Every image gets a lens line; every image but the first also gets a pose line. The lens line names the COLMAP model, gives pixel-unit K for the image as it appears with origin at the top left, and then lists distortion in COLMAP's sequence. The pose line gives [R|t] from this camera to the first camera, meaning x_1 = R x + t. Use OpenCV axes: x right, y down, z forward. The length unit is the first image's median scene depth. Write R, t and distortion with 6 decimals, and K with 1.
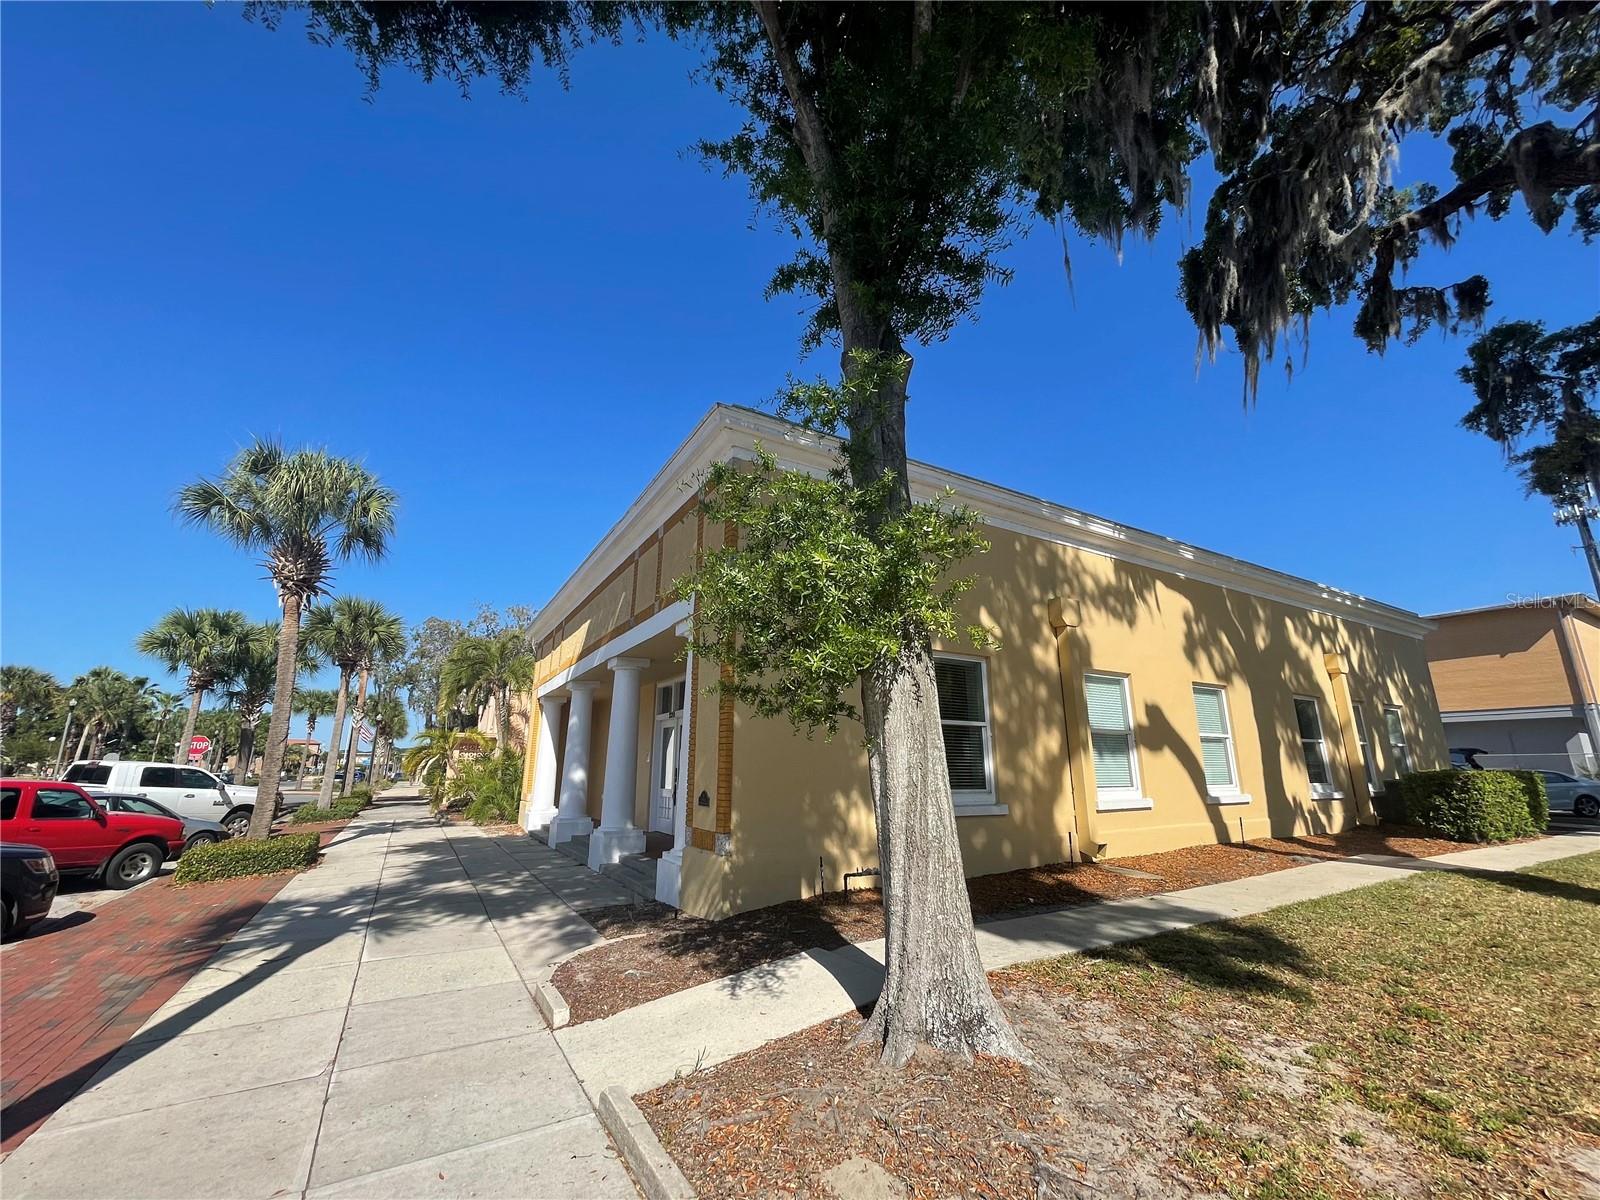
lens RADIAL K [[644.4, 0, 798.1], [0, 644.4, 604.9], [0, 0, 1]] dist [0.000747, 0.000102]
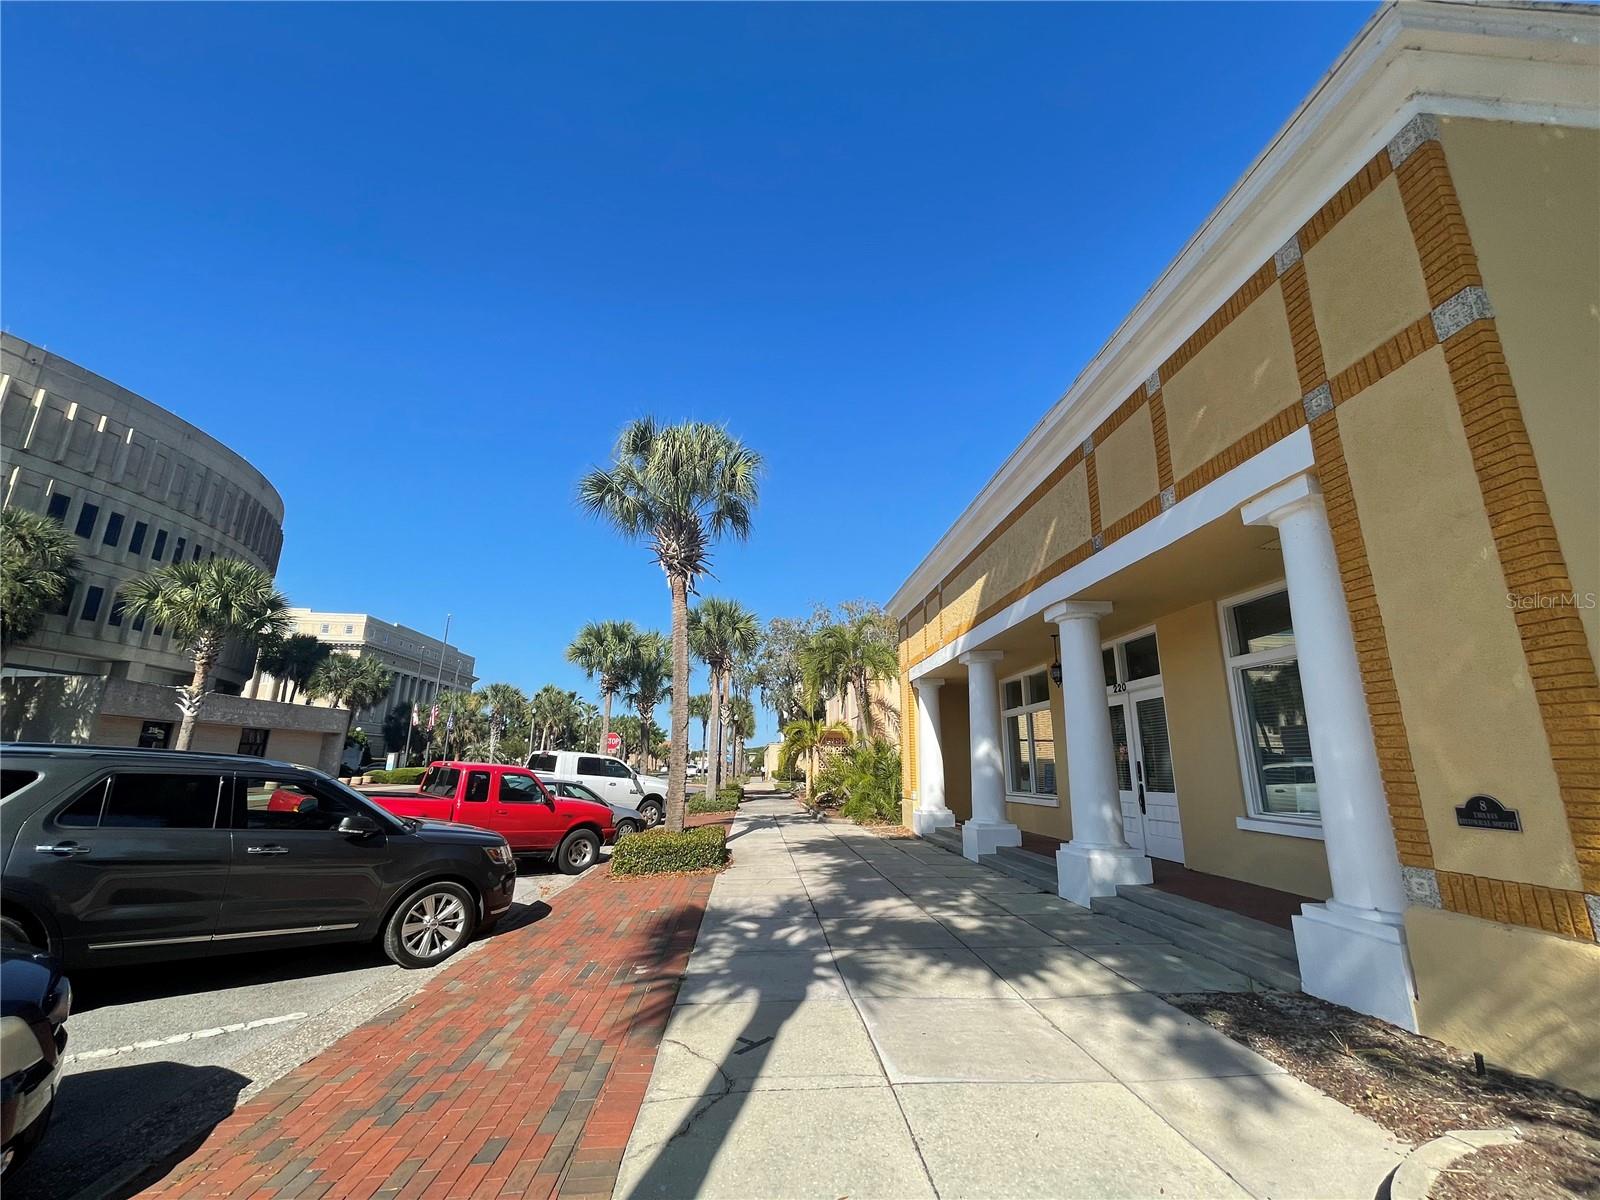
lens RADIAL K [[645.9, 0, 804.8], [0, 645.9, 607.5], [0, 0, 1]] dist [-0.000116, -0.000013]
pose [[0.899912, -0.093316, -0.425970, -0.165959], [0.094837, 0.995336, -0.017689, 0.051483], [0.425634, -0.024479, 0.904564, 0.166728]]
